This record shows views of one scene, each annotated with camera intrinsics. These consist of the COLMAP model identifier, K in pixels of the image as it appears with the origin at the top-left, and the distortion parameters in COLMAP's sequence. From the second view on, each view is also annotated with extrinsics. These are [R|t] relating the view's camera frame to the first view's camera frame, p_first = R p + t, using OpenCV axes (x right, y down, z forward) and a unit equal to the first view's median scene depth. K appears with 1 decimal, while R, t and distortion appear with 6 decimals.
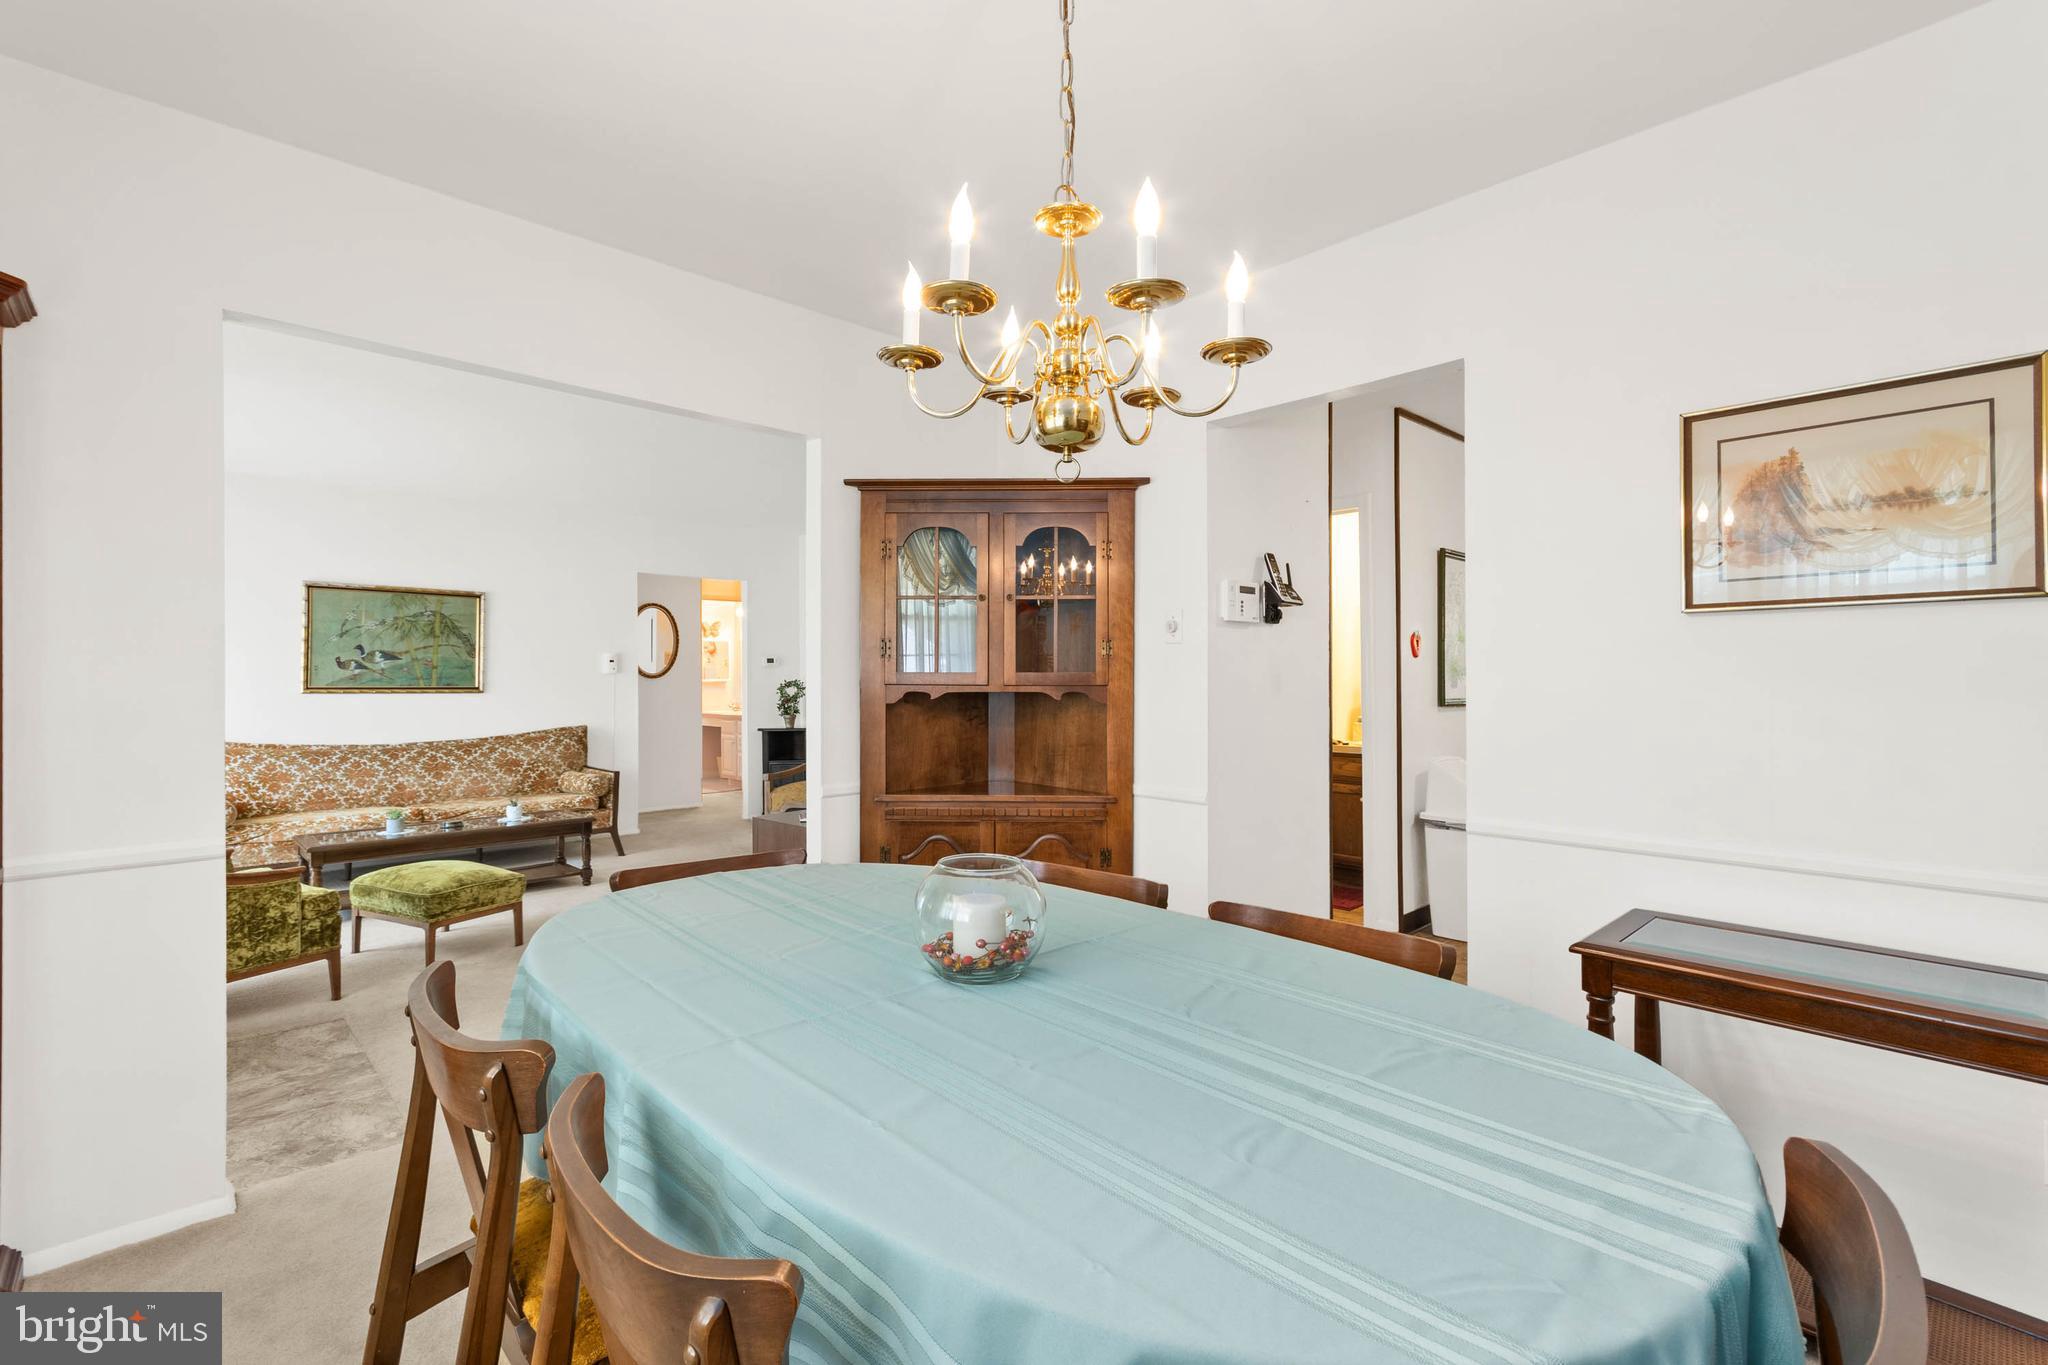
lens RADIAL K [[903.1, 0, 1009.3], [0, 903.1, 668.2], [0, 0, 1]] dist [0.007879, -0.002219]
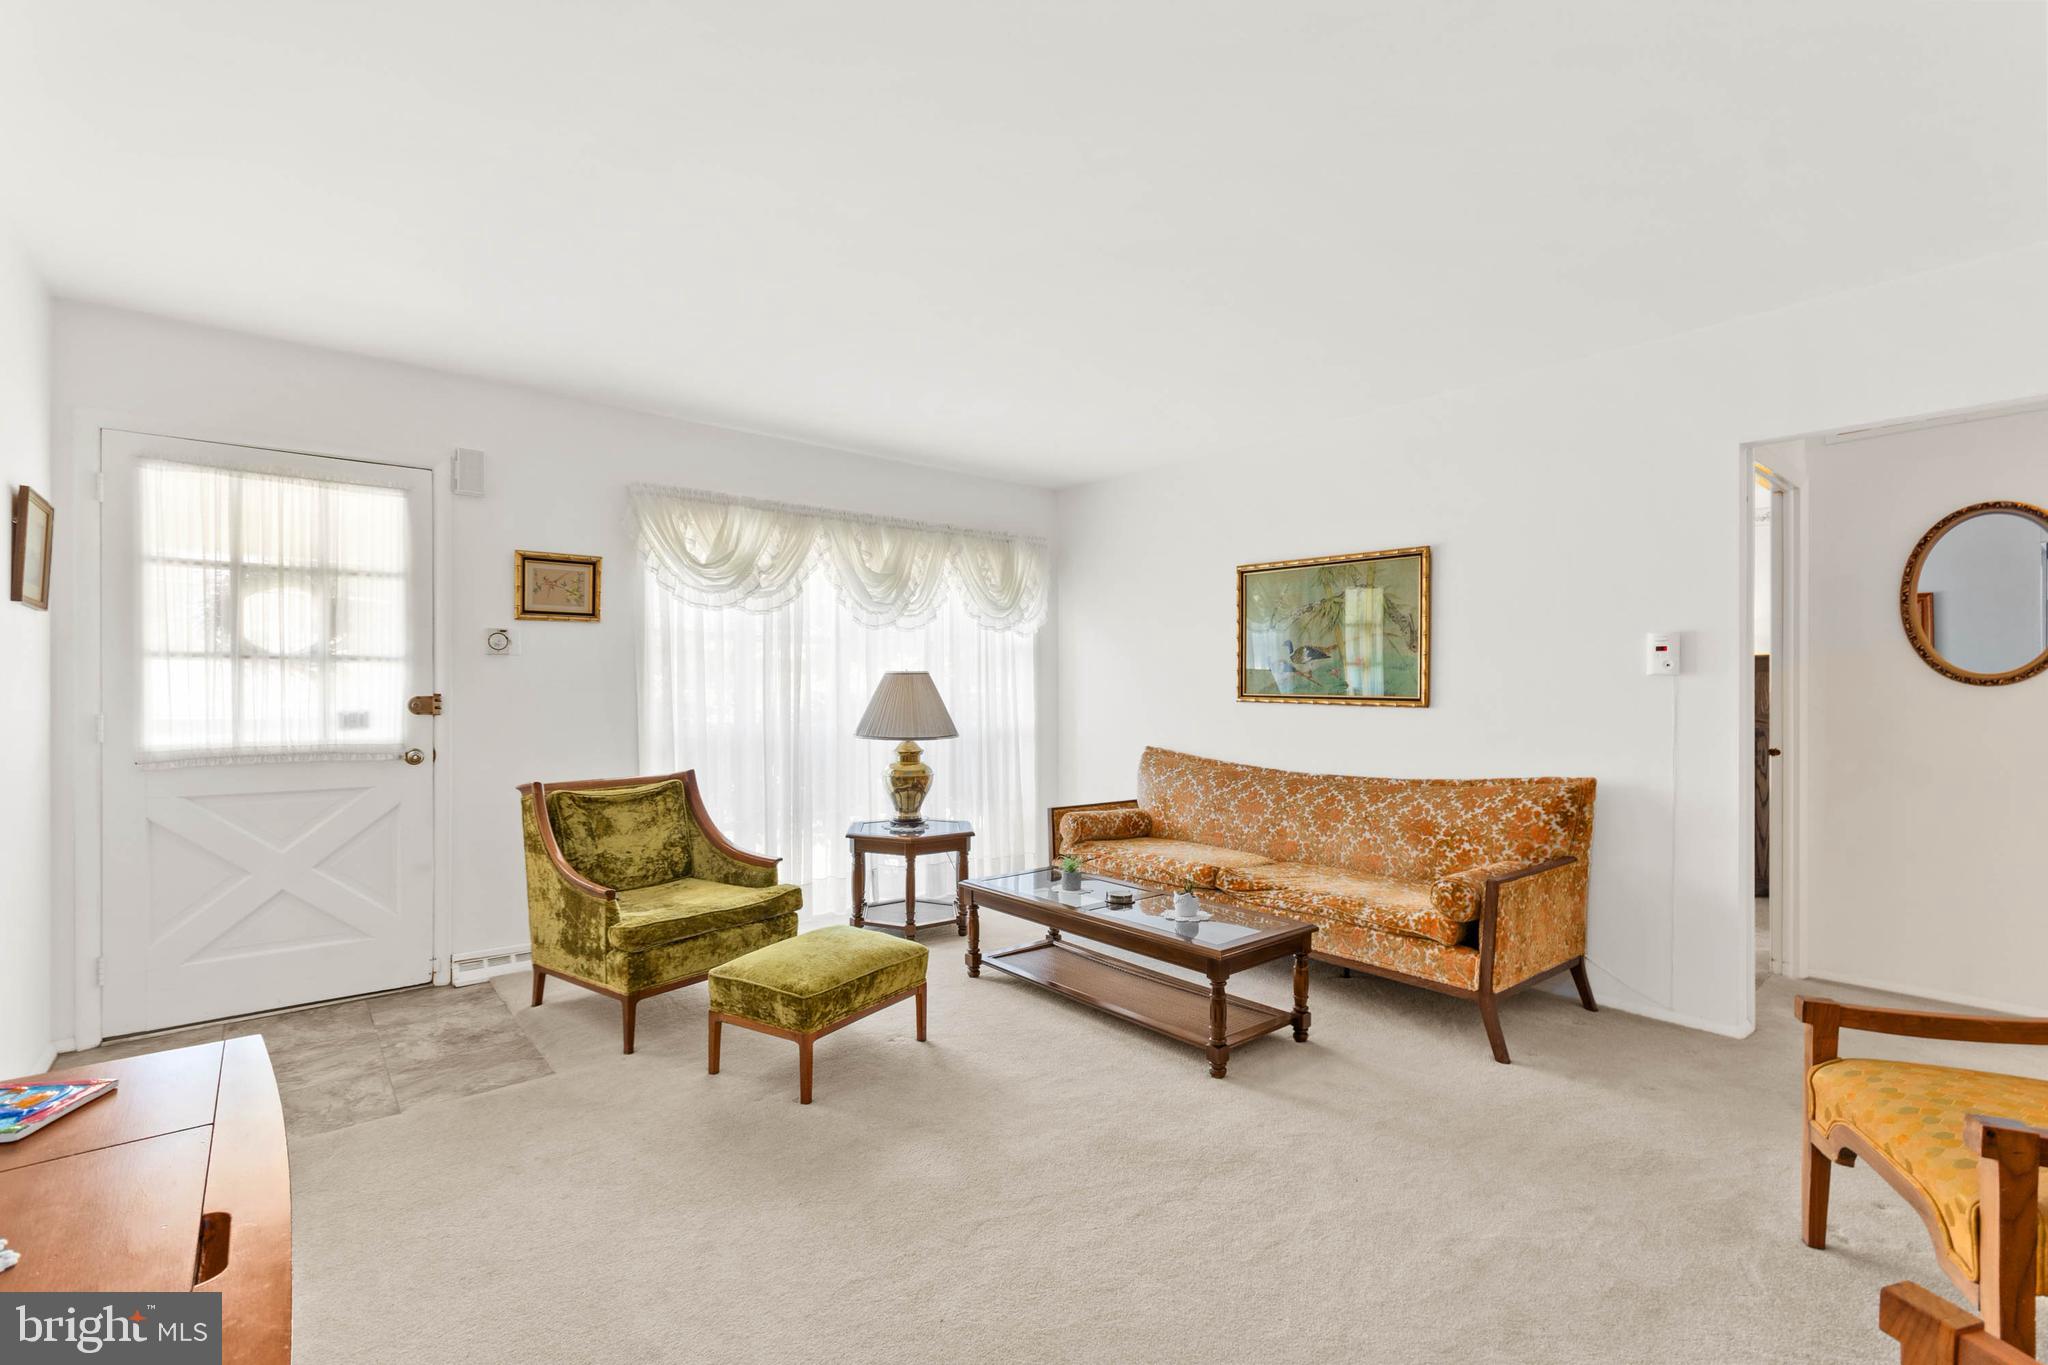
lens RADIAL K [[903.1, 0, 1028.7], [0, 903.1, 683.0], [0, 0, 1]] dist [0.007879, -0.002219]
pose [[-0.054407, 0.003978, -0.998511, 0.060192], [0.009678, 0.999947, 0.003456, 0.005887], [0.998472, -0.009475, -0.054442, 0.825402]]
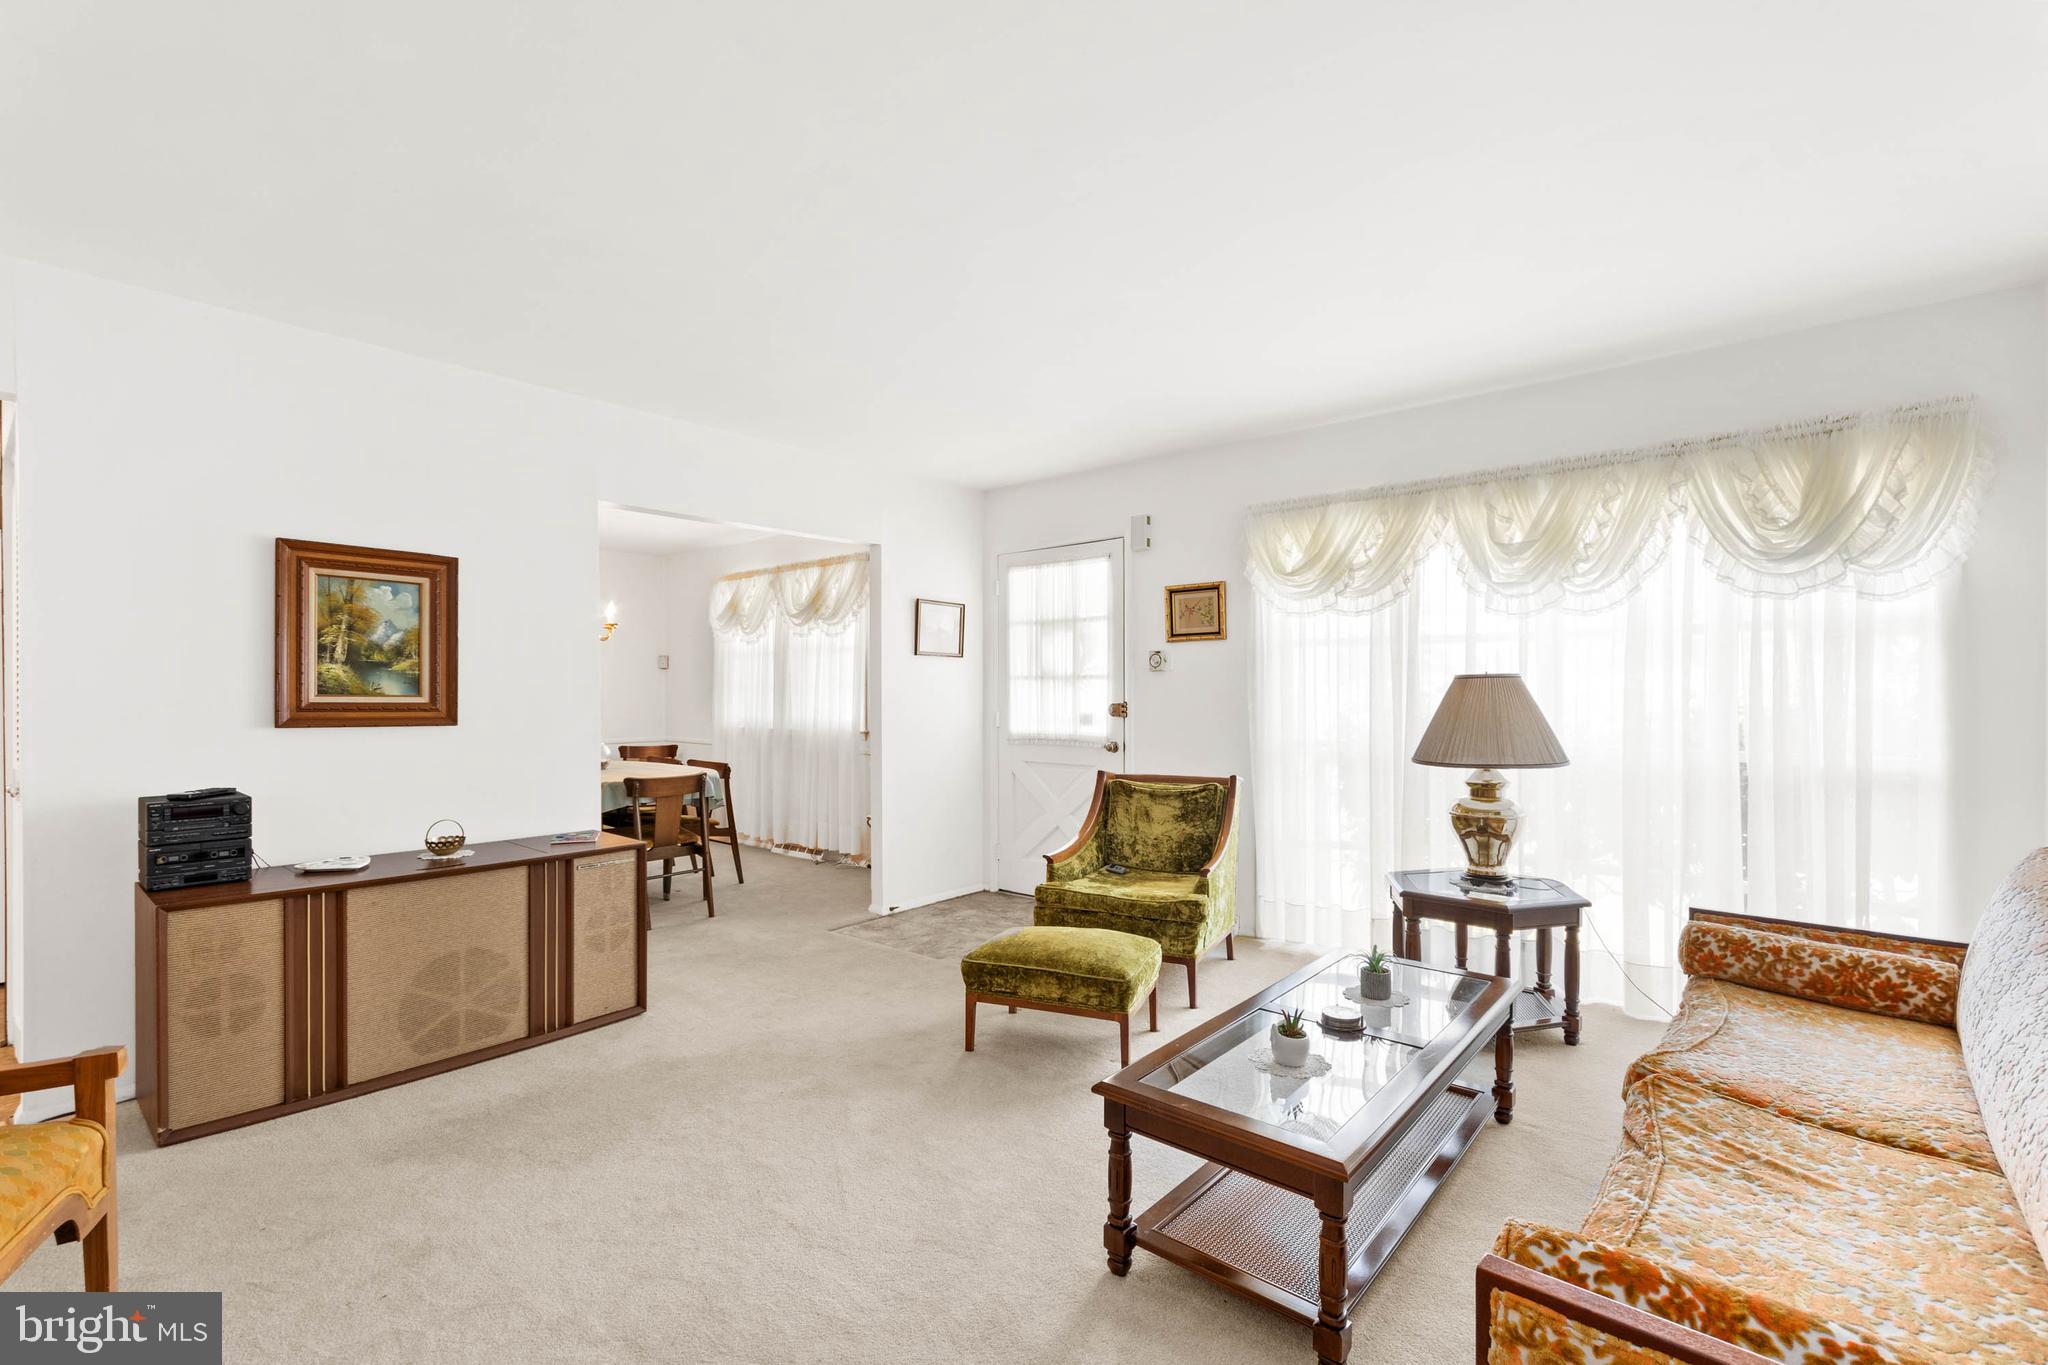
lens RADIAL K [[903.1, 0, 1015.9], [0, 903.1, 699.0], [0, 0, 1]] dist [0.007879, -0.002219]
pose [[-0.992822, 0.005579, -0.119472, -0.357579], [0.006725, 0.999935, -0.009193, 0.016535], [0.119413, -0.009931, -0.992795, 1.224978]]
